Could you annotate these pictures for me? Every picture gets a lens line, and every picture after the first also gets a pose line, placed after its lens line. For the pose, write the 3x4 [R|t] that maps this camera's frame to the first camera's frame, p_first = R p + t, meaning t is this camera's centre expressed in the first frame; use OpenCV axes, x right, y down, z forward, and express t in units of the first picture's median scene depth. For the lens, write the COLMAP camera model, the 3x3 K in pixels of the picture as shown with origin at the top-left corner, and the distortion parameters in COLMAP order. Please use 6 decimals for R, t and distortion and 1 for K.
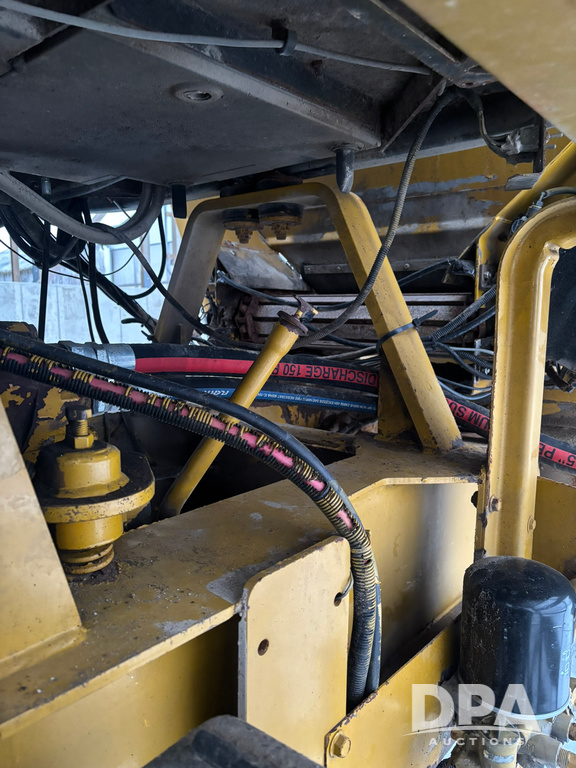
lens RADIAL K [[586.0, 0, 287.4], [0, 586.0, 385.6], [0, 0, 1]] dist [0.021547, -0.013824]
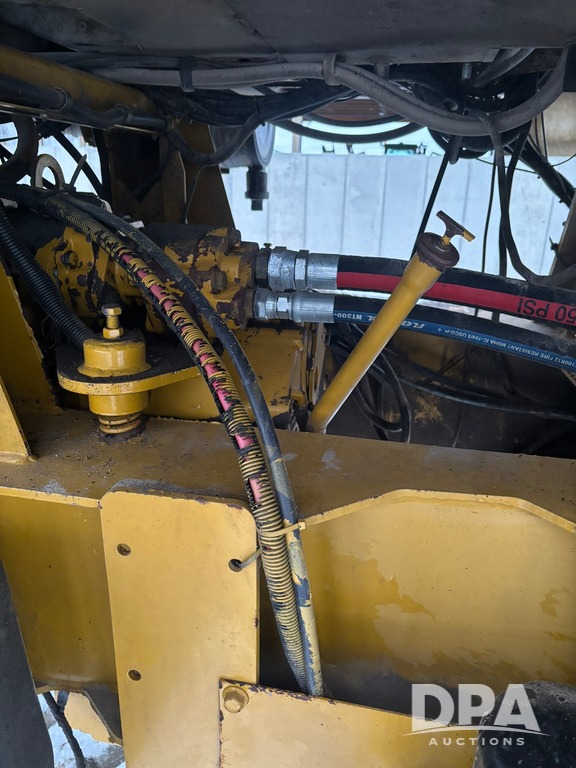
lens RADIAL K [[586.0, 0, 287.6], [0, 586.0, 384.2], [0, 0, 1]] dist [0.021547, -0.013824]
pose [[0.487760, 0.295389, -0.821484, 0.778903], [-0.132941, 0.955171, 0.264526, -0.157871], [0.862796, -0.019817, 0.505164, 0.595922]]
